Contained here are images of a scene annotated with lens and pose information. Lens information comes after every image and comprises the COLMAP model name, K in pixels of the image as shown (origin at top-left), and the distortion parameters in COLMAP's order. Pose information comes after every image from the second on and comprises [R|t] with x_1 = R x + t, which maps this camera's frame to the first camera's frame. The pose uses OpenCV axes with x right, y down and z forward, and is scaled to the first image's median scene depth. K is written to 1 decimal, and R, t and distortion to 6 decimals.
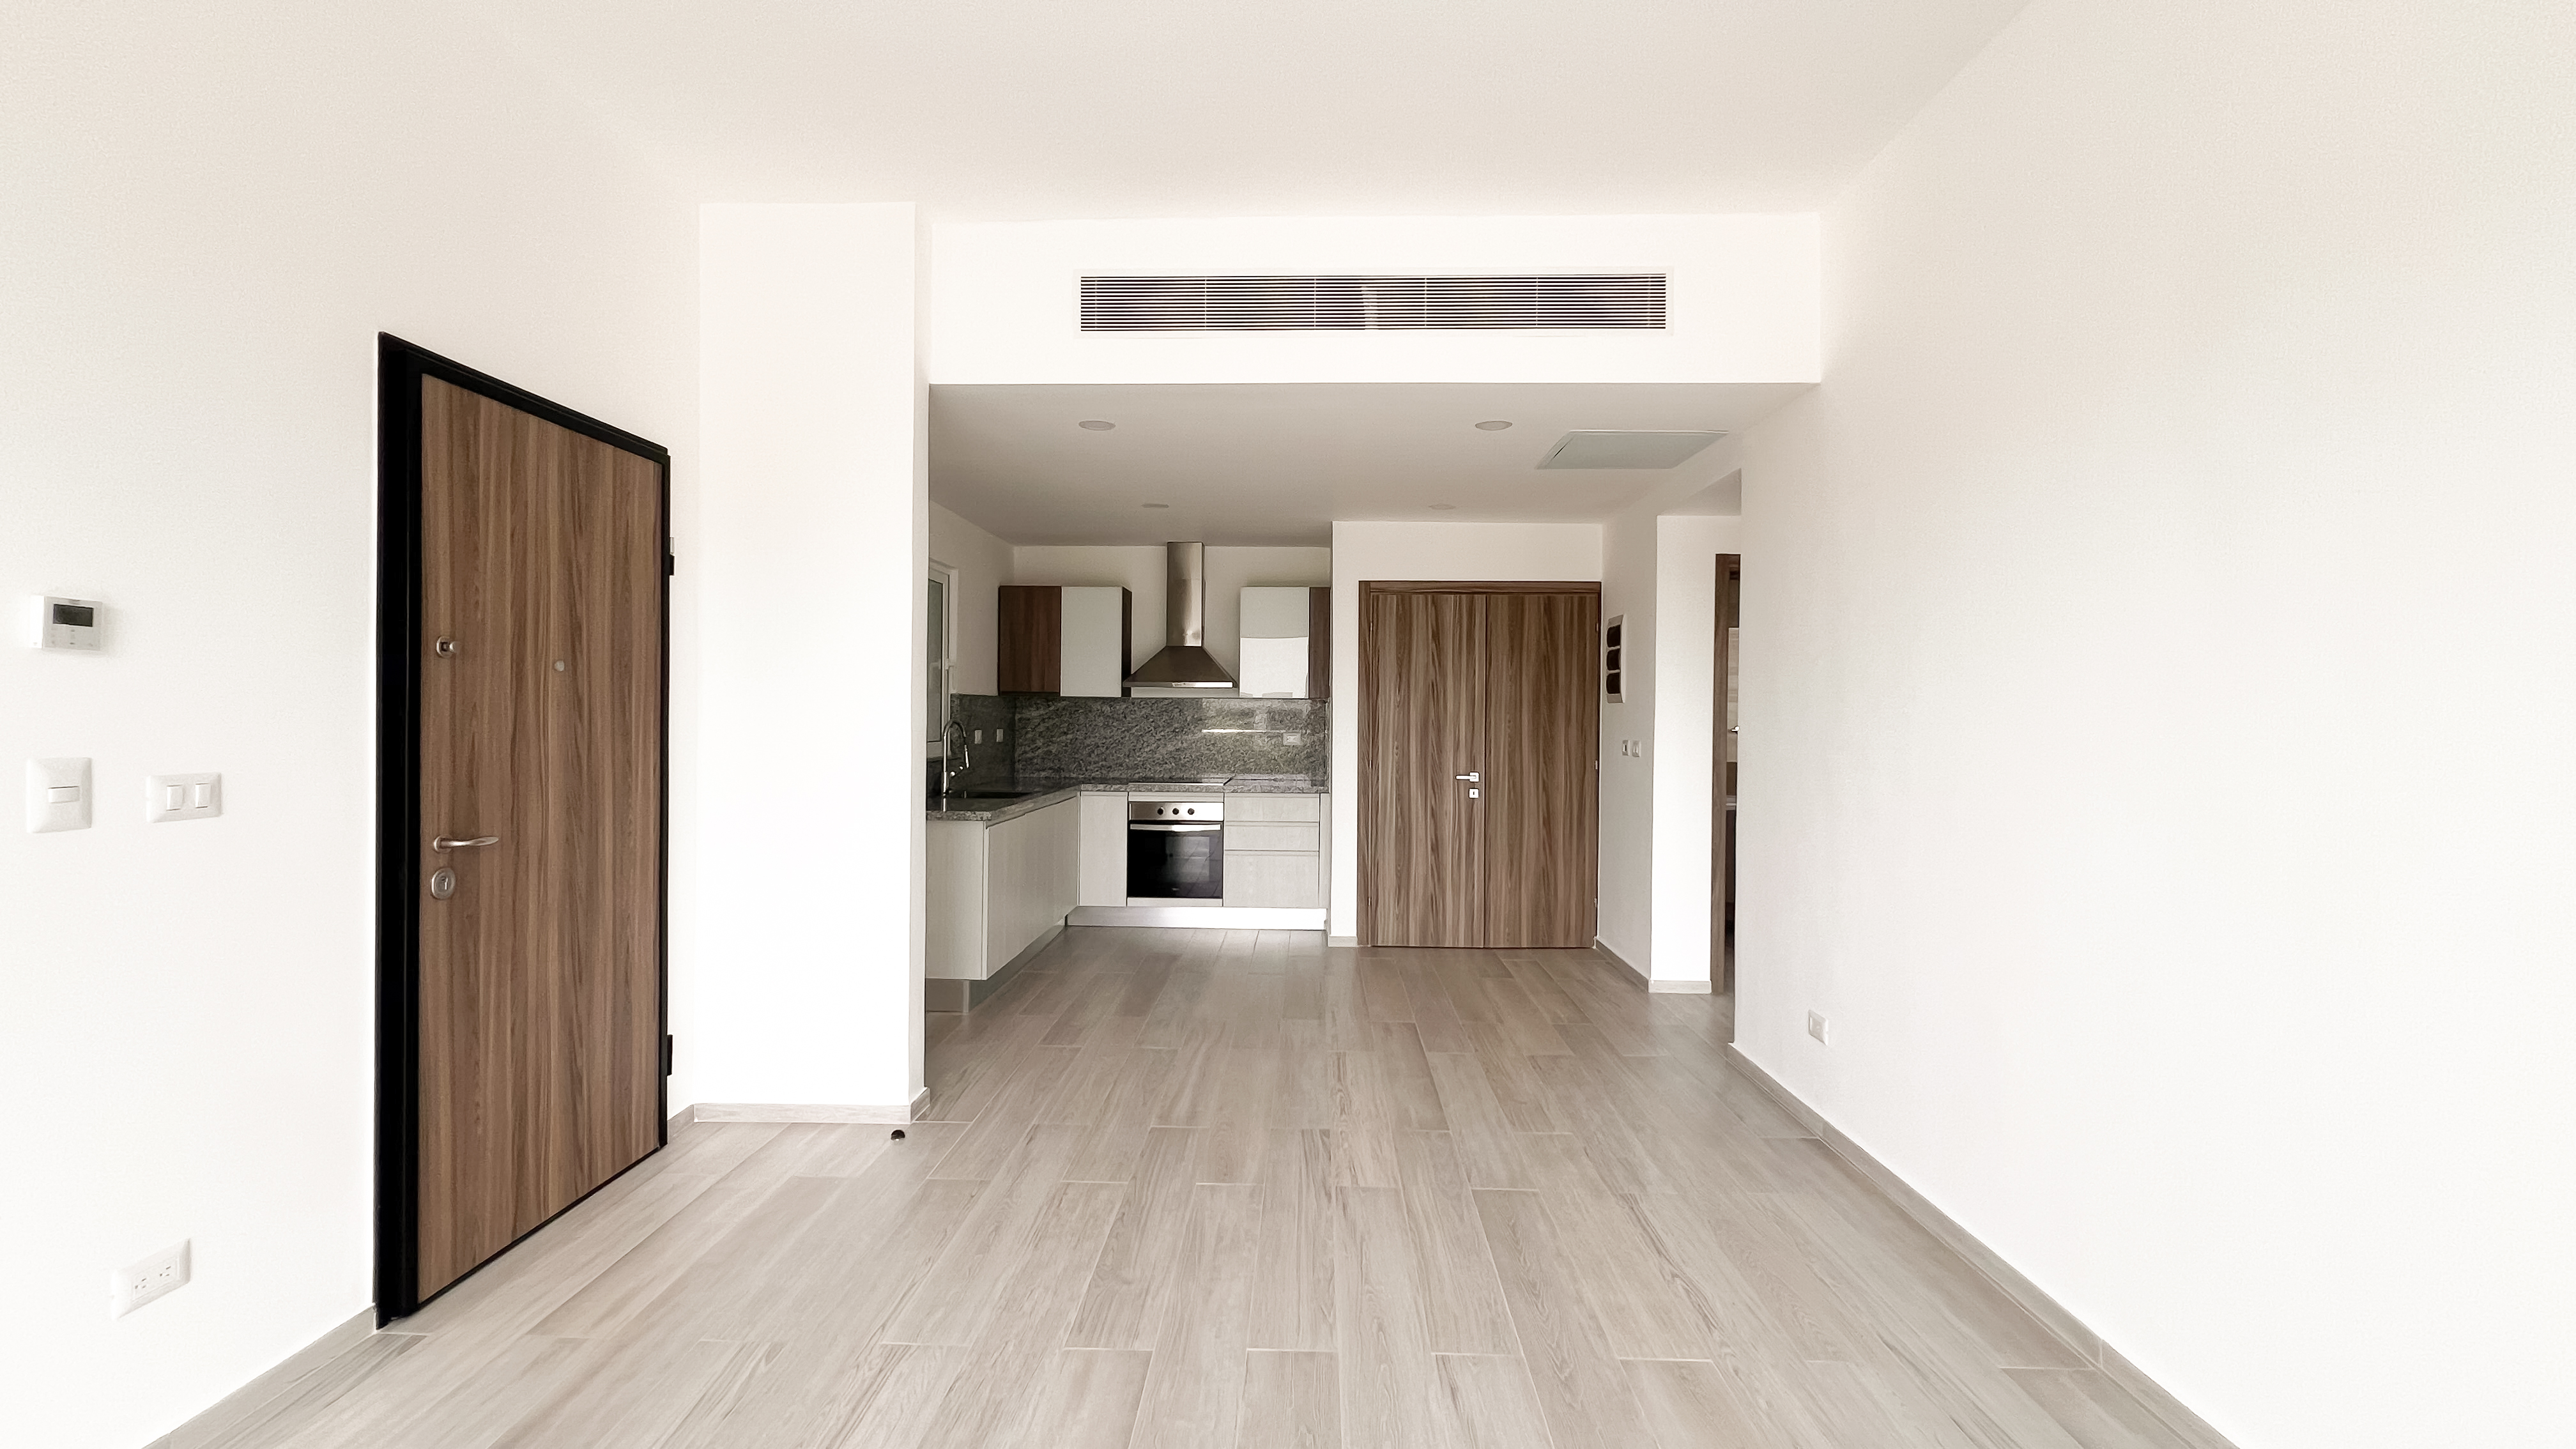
lens RADIAL K [[1035.2, 0, 1281.9], [0, 1035.2, 718.5], [0, 0, 1]] dist [0.000100, 0.001182]
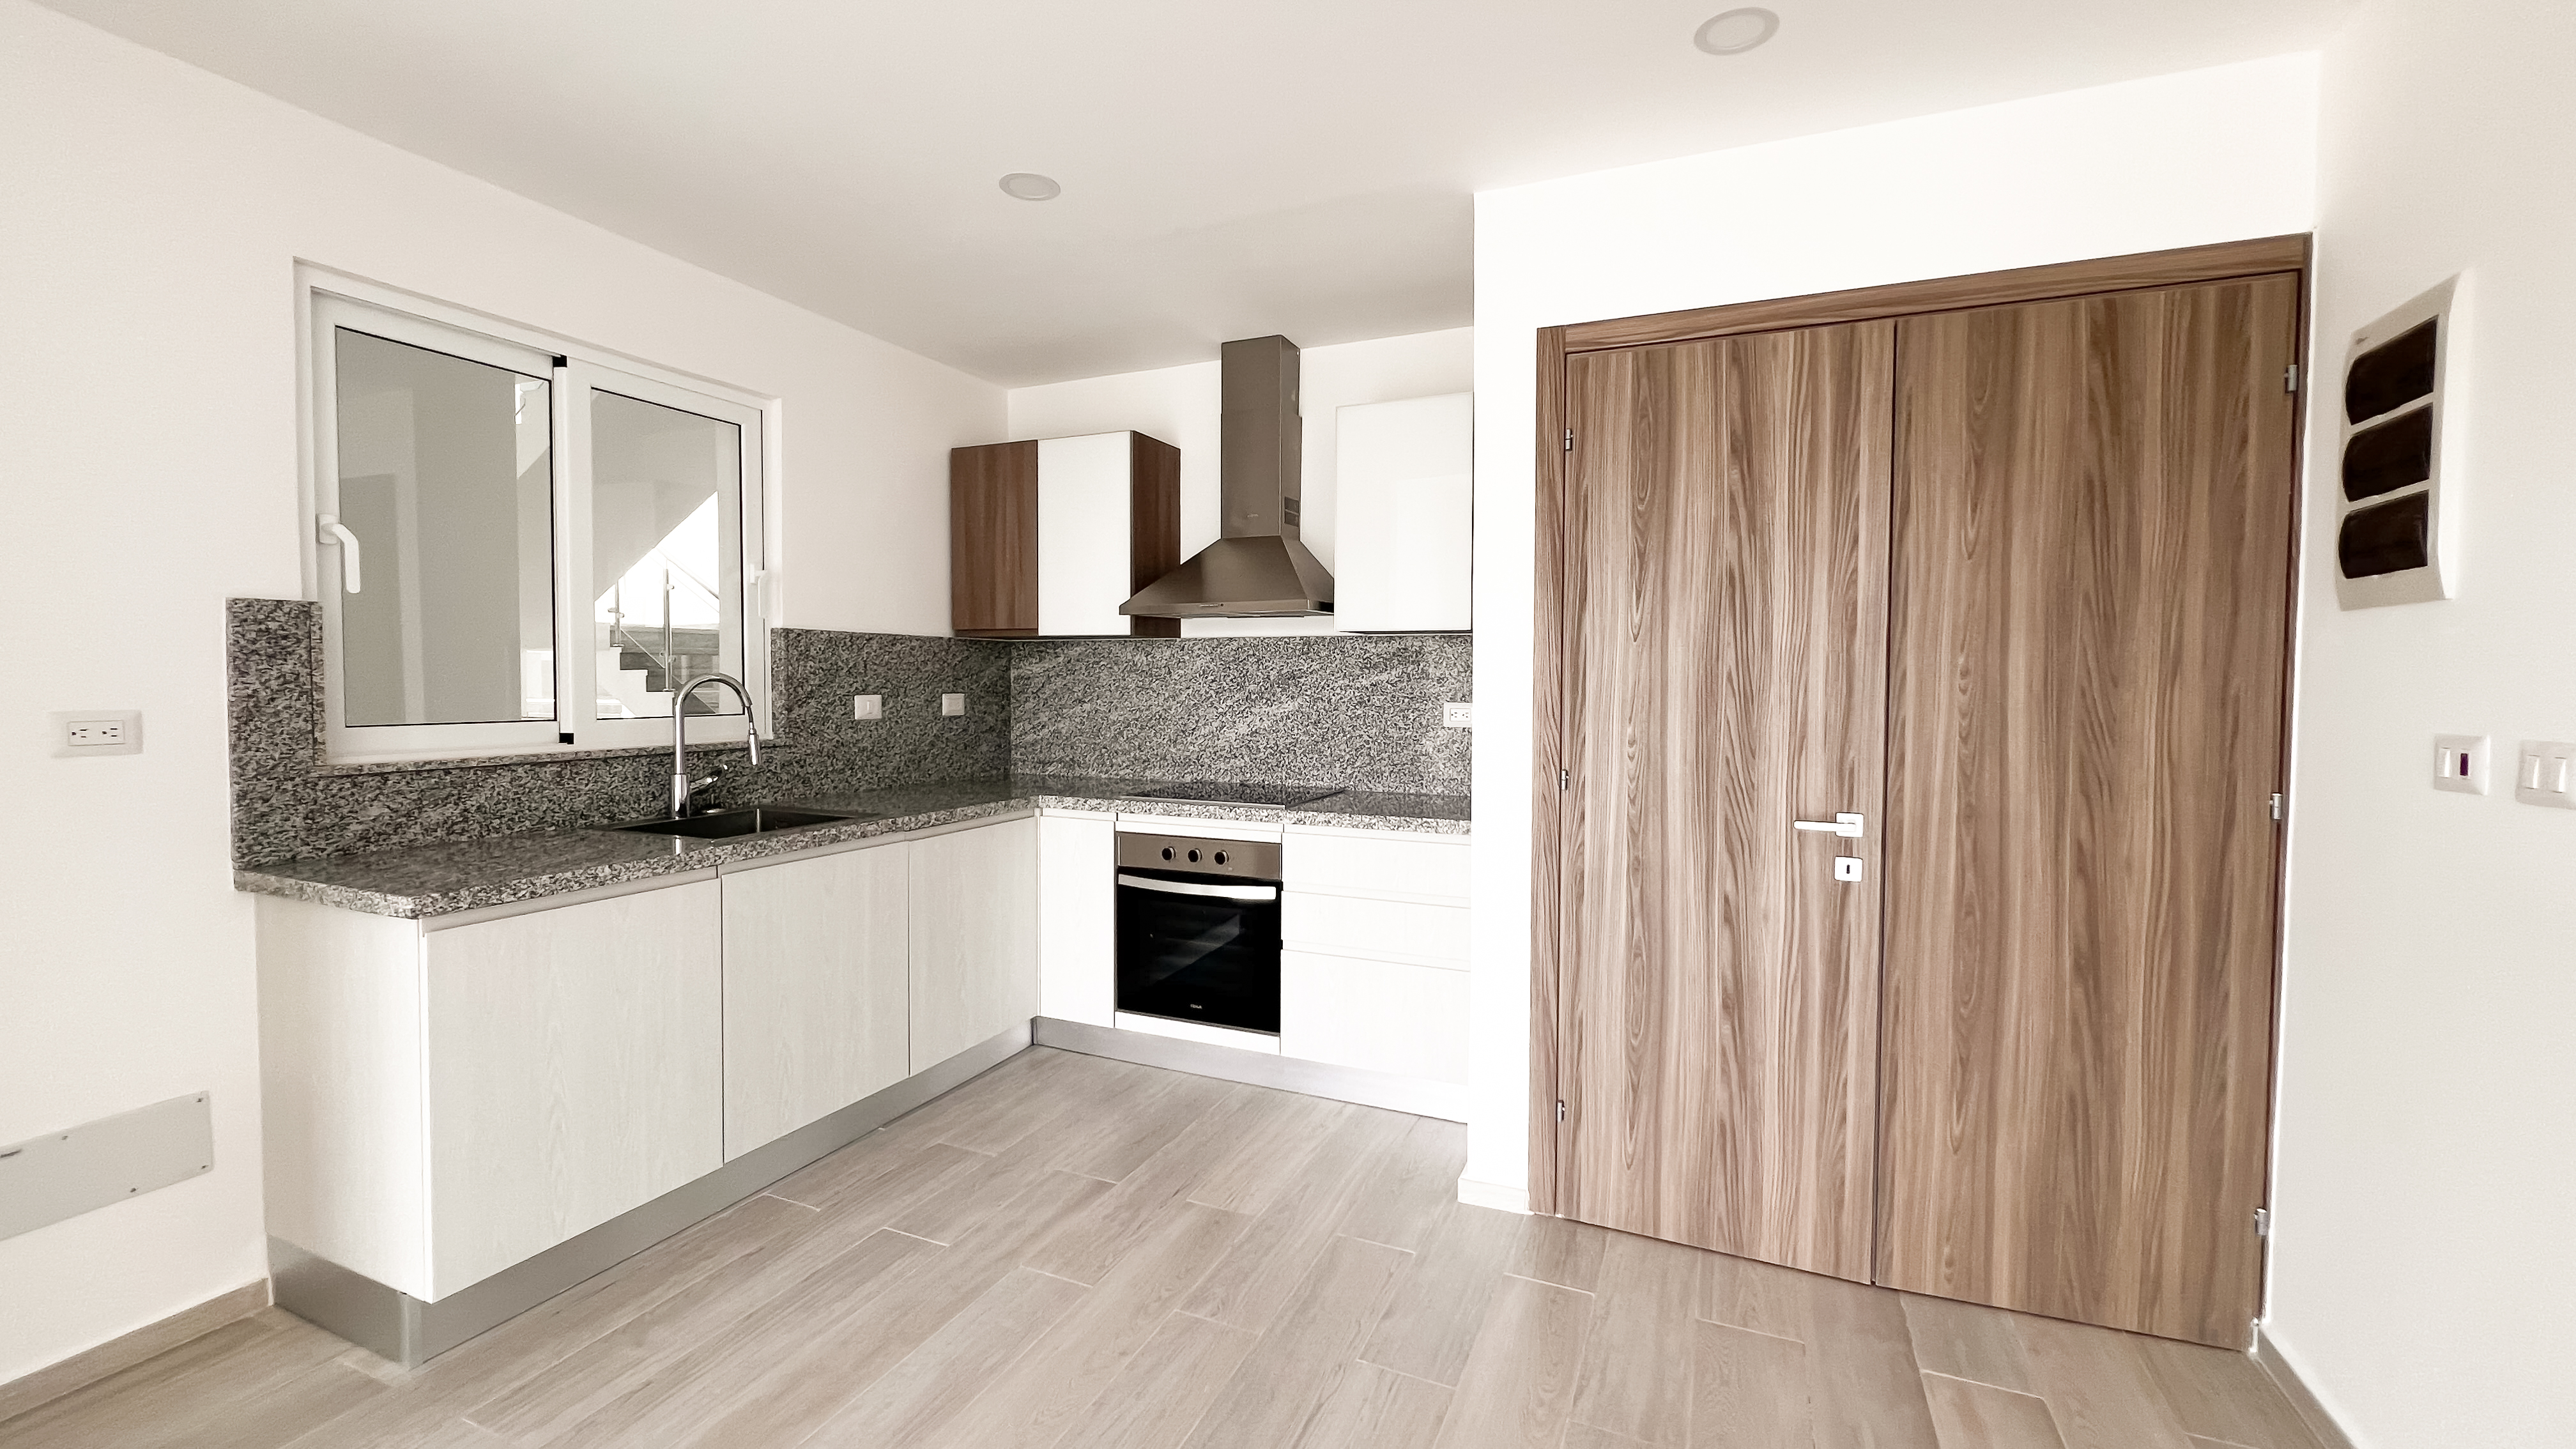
lens RADIAL K [[1035.2, 0, 1284.5], [0, 1035.2, 718.1], [0, 0, 1]] dist [0.000100, 0.001182]
pose [[0.926737, 0.010393, -0.375567, 0.137381], [0.000933, 0.999551, 0.029964, 0.007379], [0.375709, -0.028119, 0.926311, 0.583918]]
